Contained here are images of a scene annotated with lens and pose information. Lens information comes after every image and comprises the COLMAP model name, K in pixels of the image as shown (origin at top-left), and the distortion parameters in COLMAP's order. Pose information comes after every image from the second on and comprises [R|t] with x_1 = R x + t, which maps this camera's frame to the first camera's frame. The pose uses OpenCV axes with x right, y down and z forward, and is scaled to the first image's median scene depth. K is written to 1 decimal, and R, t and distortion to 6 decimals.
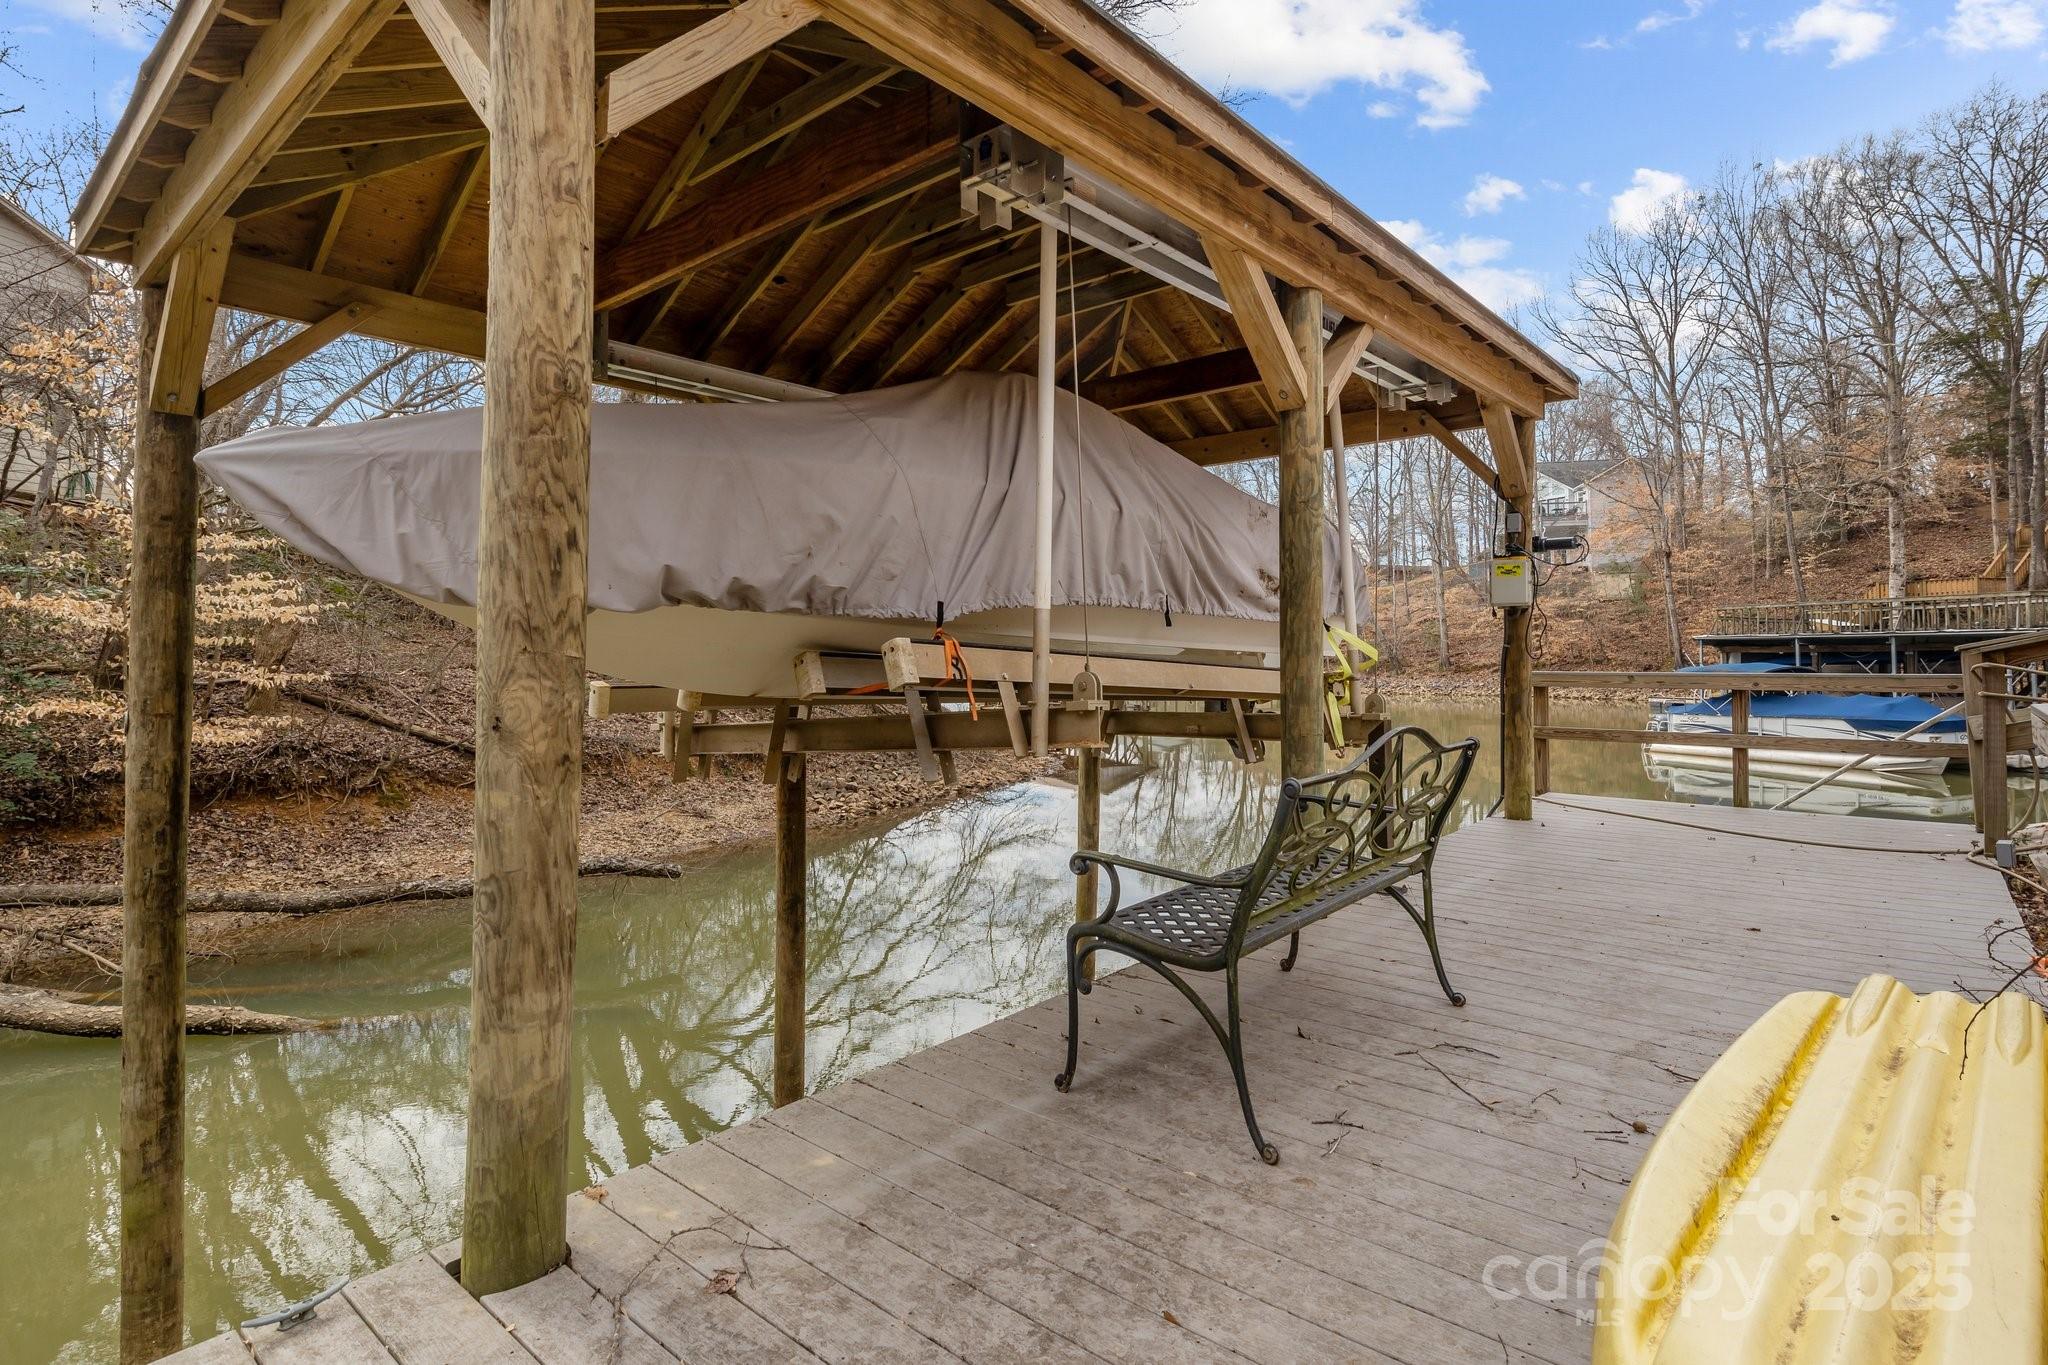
lens RADIAL K [[1019.4, 0, 1023.7], [0, 1019.4, 650.6], [0, 0, 1]] dist [-0.002749, -0.001029]
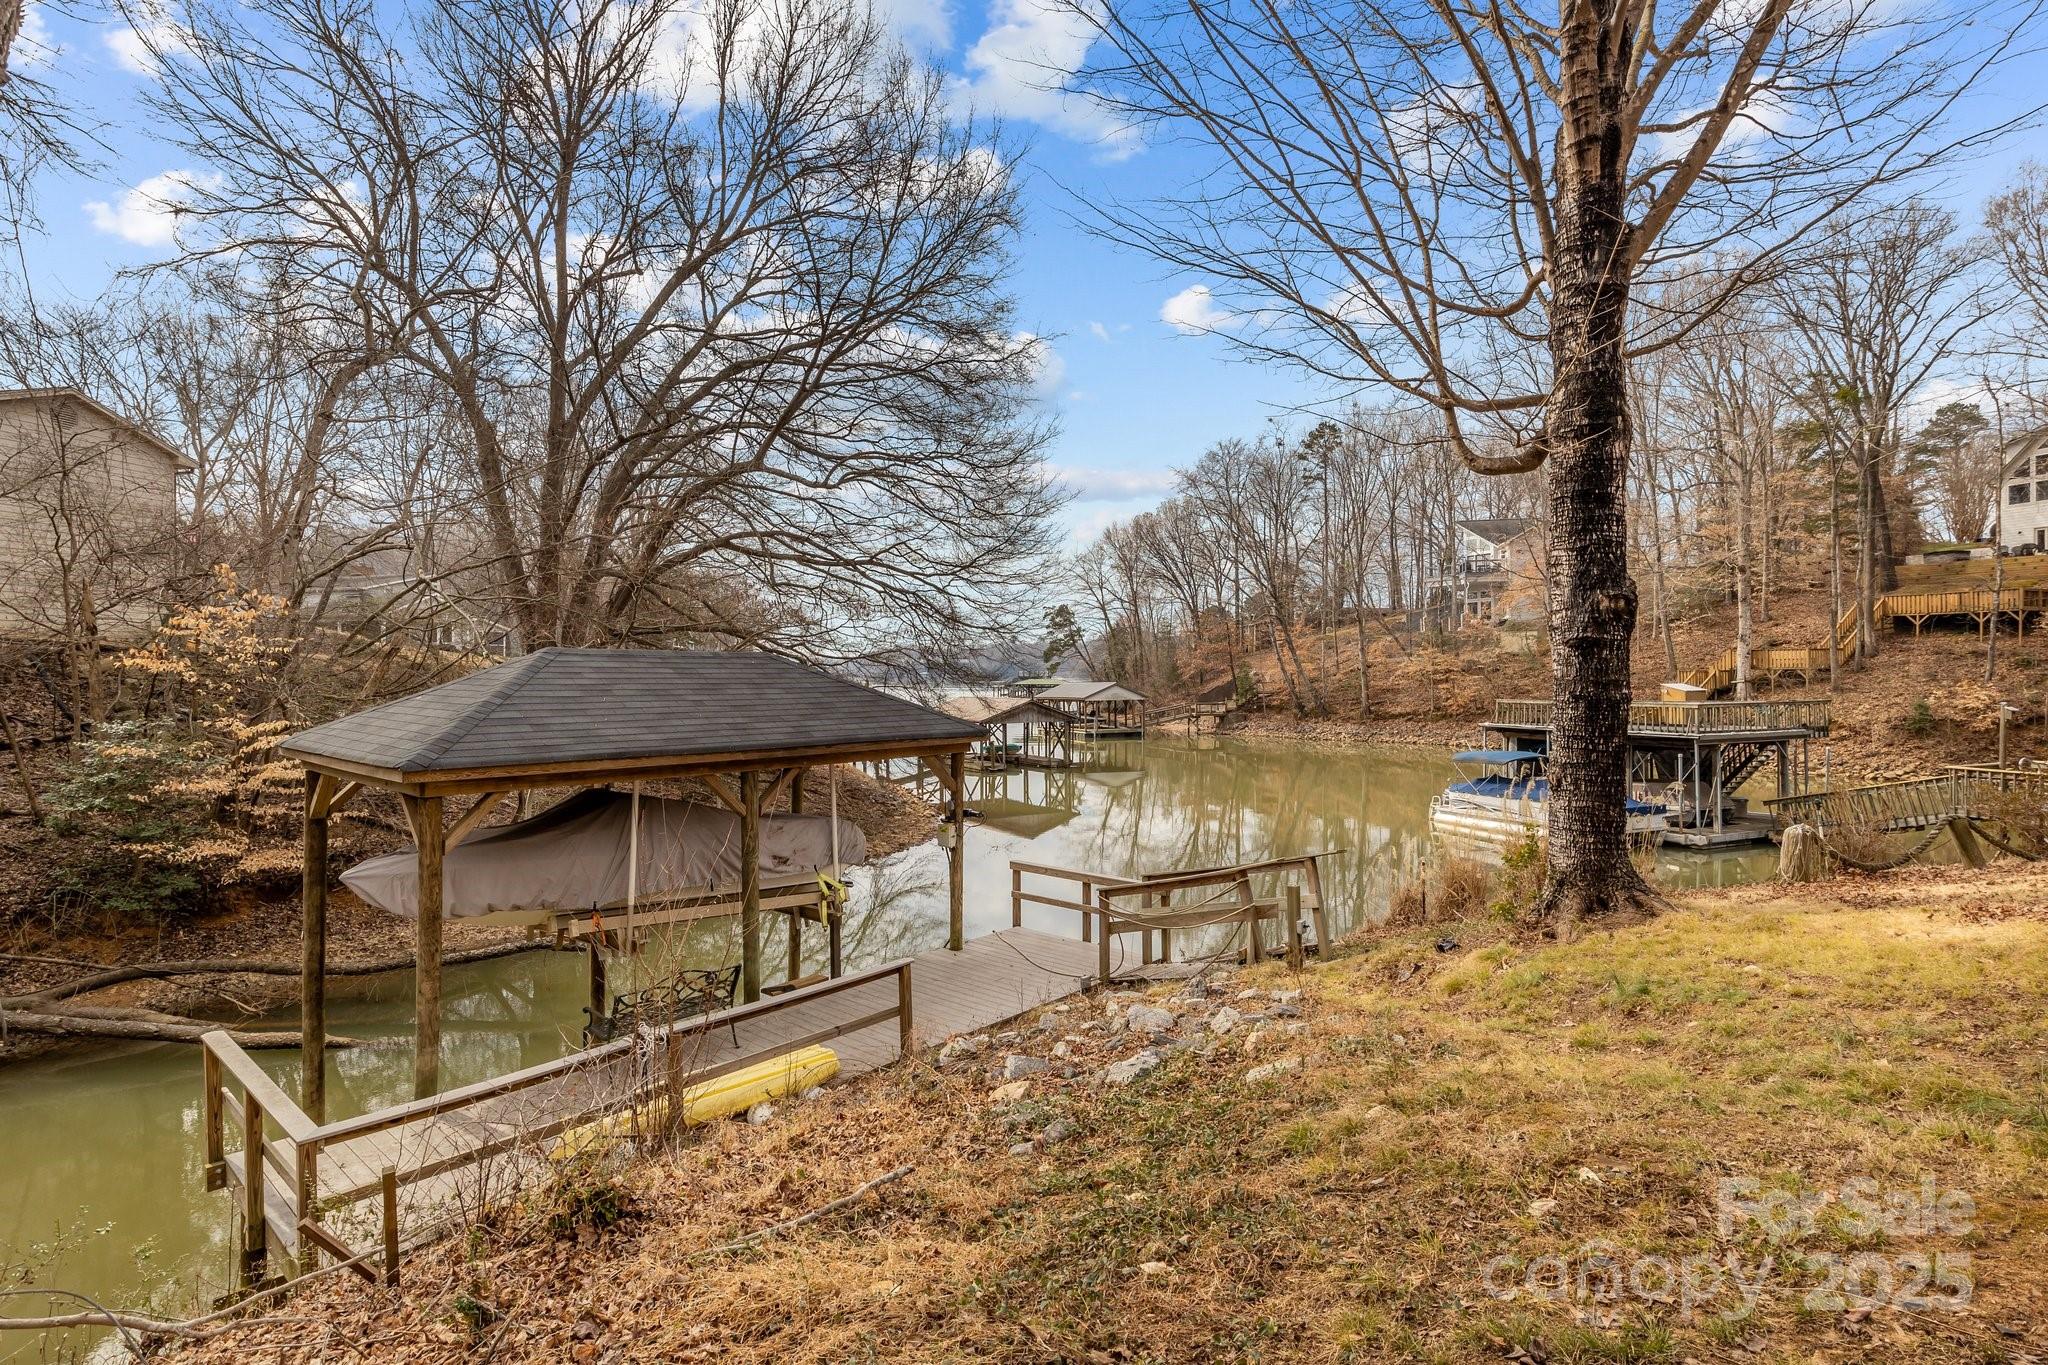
lens RADIAL K [[1008.8, 0, 1017.2], [0, 1008.8, 676.0], [0, 0, 1]] dist [-0.003613, 0.001044]
pose [[0.999839, 0.001376, -0.017910, 0.066578], [-0.001201, 0.999952, 0.009742, -0.041102], [0.017923, -0.009719, 0.999792, -0.102762]]
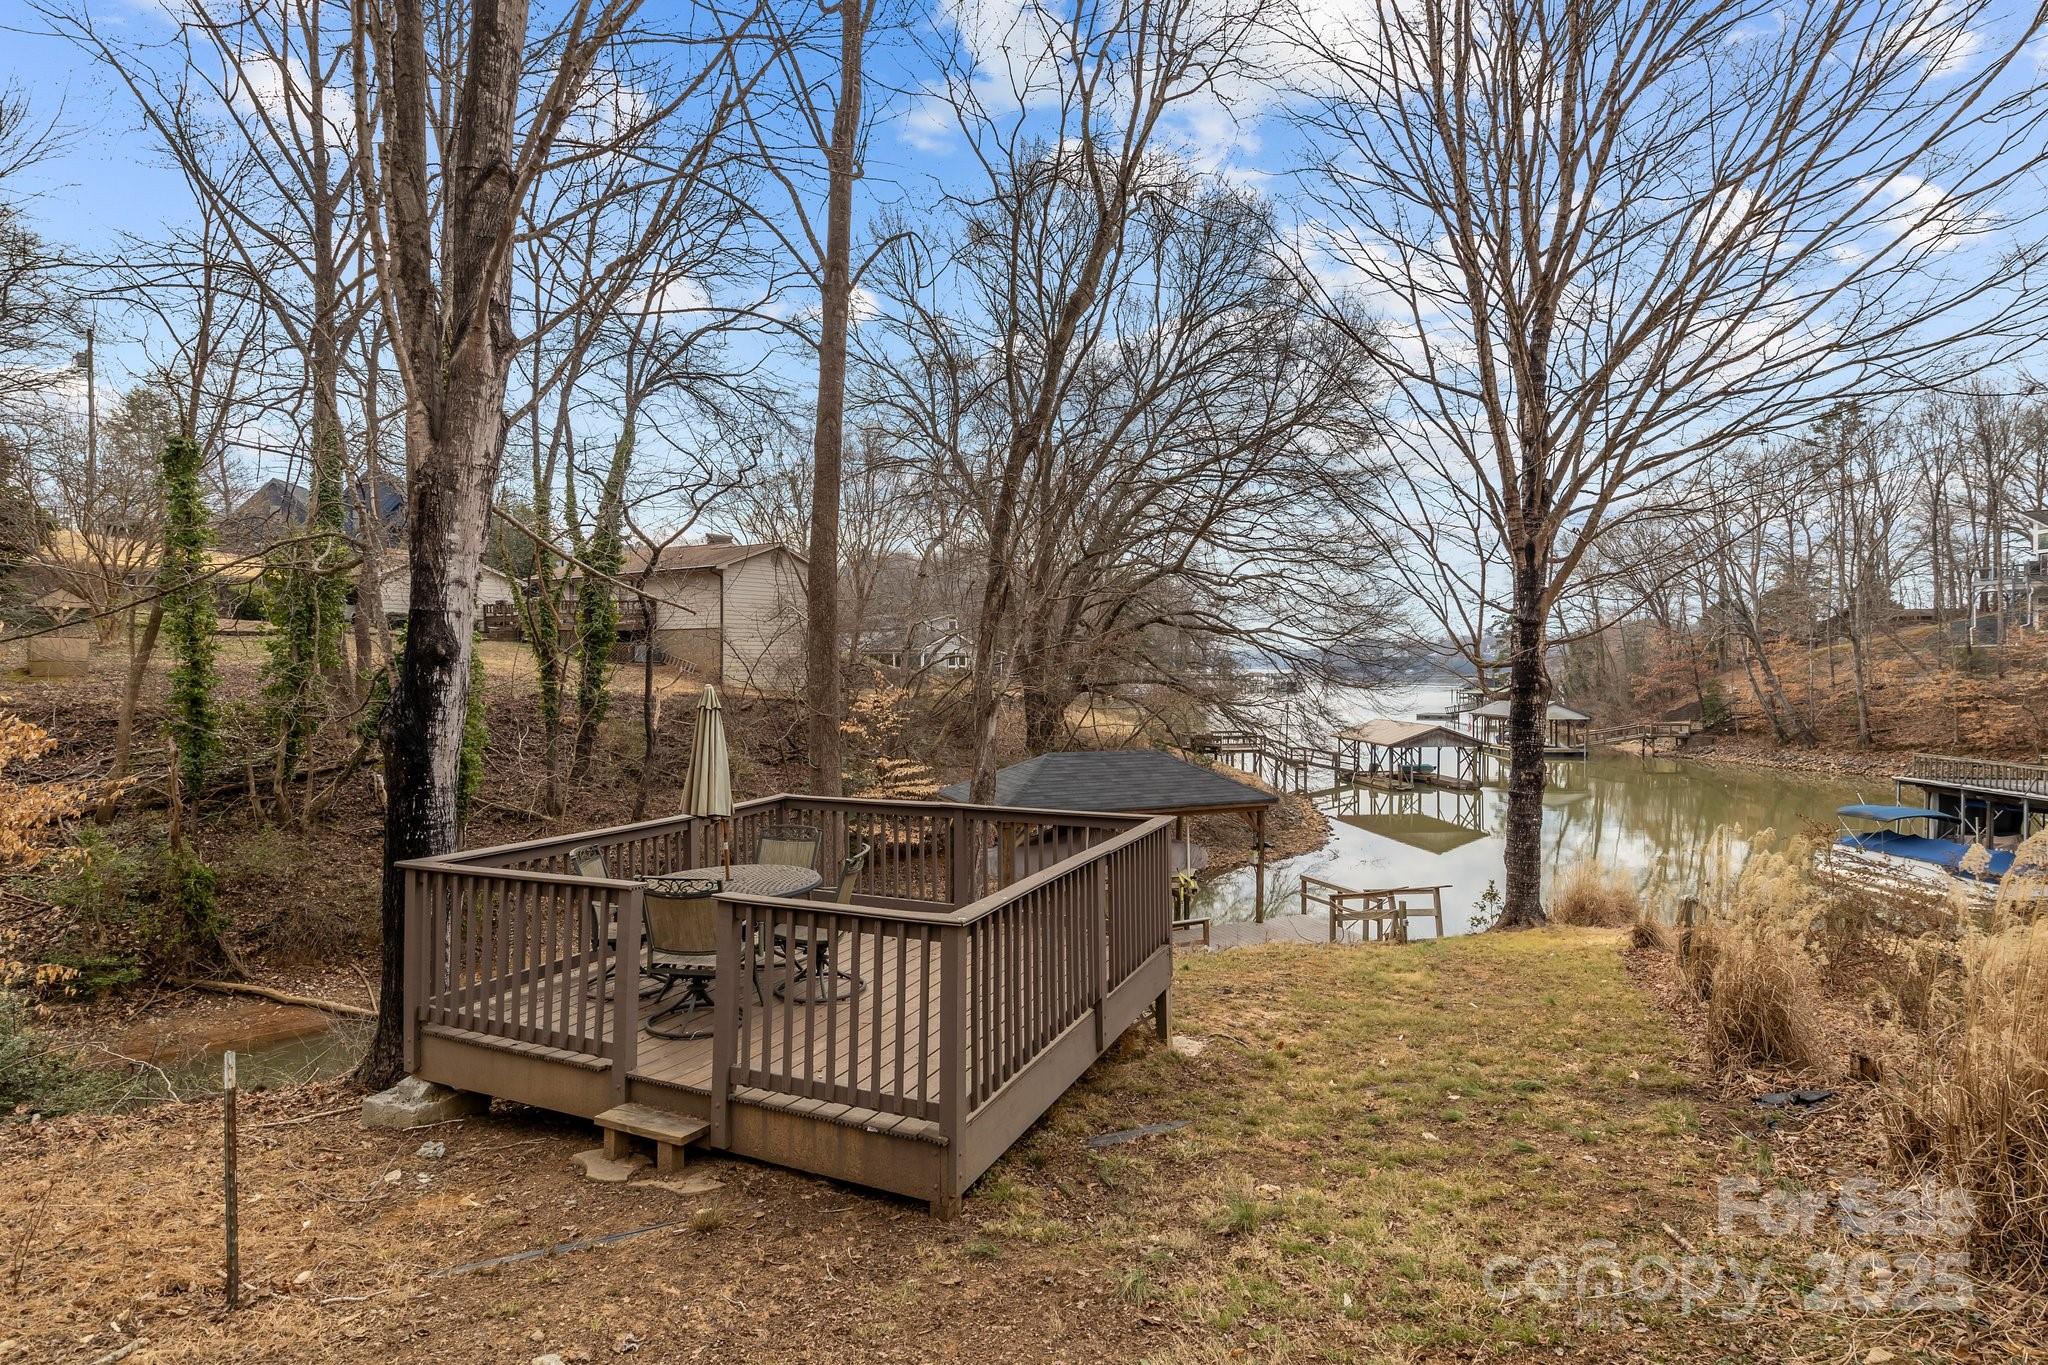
lens RADIAL K [[1008.8, 0, 1017.2], [0, 1008.8, 676.0], [0, 0, 1]] dist [-0.003613, 0.001044]
pose [[0.893452, 0.004801, -0.449133, 0.136154], [0.003695, 0.999830, 0.018037, -0.079309], [0.449144, -0.017774, 0.893283, -0.261566]]
